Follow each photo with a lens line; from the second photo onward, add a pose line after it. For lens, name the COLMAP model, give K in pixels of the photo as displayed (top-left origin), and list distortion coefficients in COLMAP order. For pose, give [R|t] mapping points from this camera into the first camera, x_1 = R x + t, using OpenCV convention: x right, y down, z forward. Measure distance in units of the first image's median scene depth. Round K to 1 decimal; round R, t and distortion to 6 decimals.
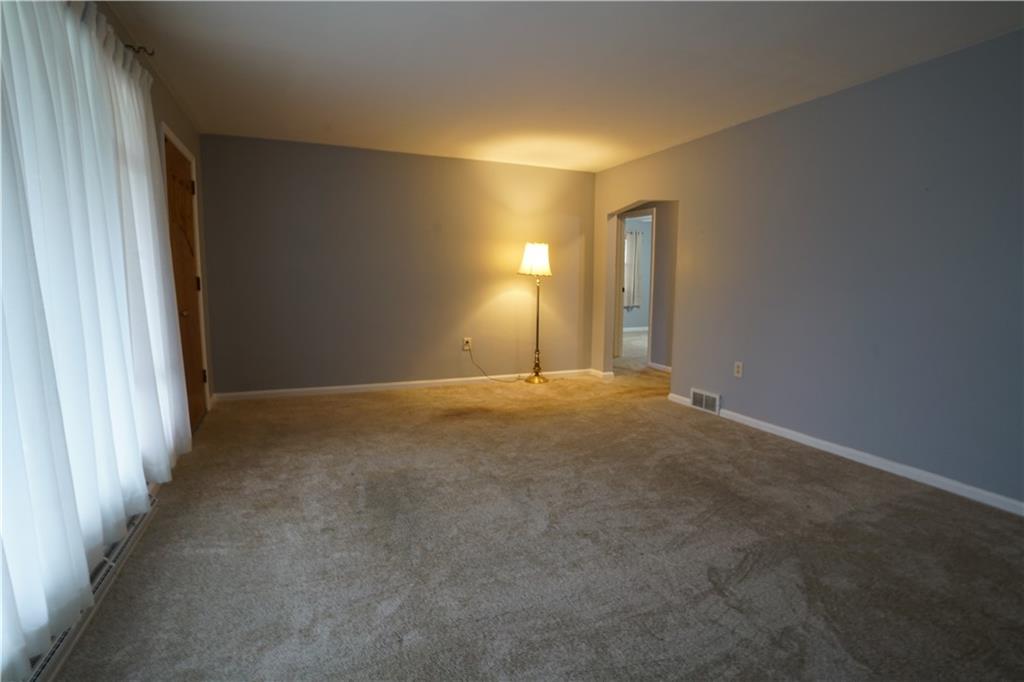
lens RADIAL K [[498.3, 0, 512.0], [0, 498.3, 341.0], [0, 0, 1]] dist [-0.090333, 0.045488]
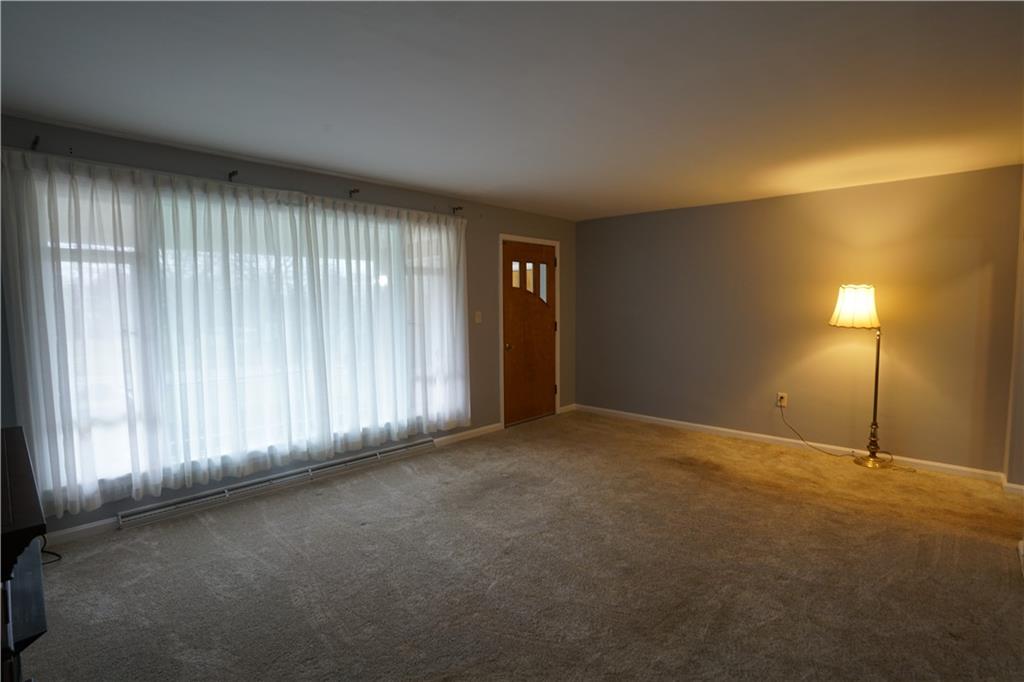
lens RADIAL K [[498.3, 0, 512.0], [0, 498.3, 341.0], [0, 0, 1]] dist [-0.090333, 0.045488]
pose [[0.399643, 0.057074, -0.914892, 0.645246], [-0.105582, 0.994283, 0.015906, -0.078479], [0.910570, 0.090239, 0.403384, 0.244757]]
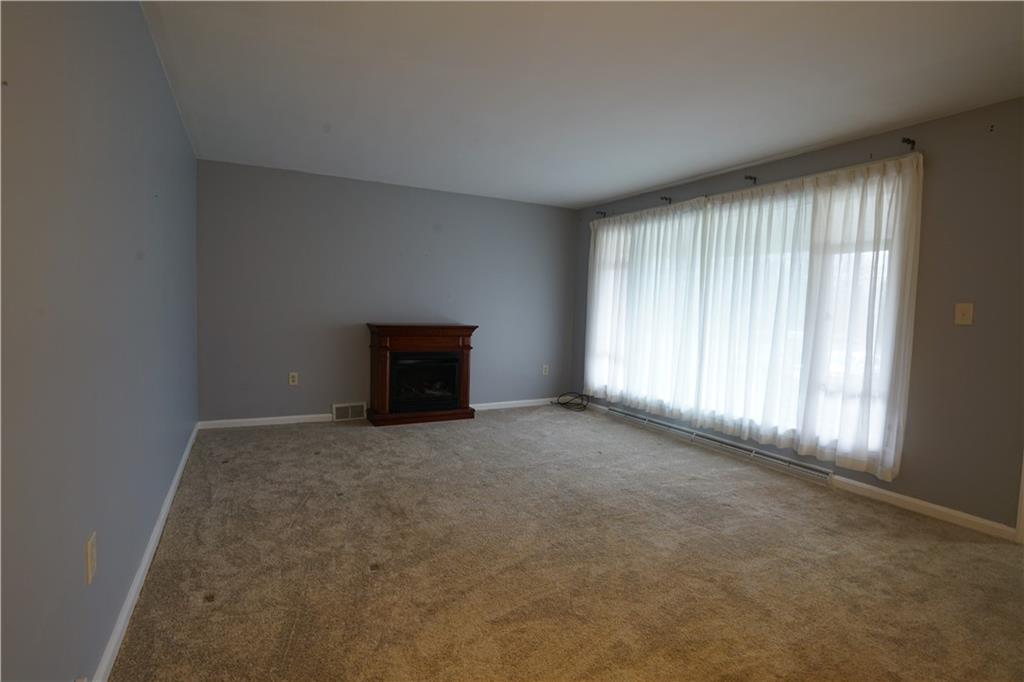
lens RADIAL K [[498.3, 0, 512.0], [0, 498.3, 341.0], [0, 0, 1]] dist [-0.090333, 0.045488]
pose [[-0.995803, -0.000141, -0.091527, 0.182670], [-0.019235, 0.977988, 0.207773, -0.196513], [0.089483, 0.208662, -0.973886, 1.235902]]
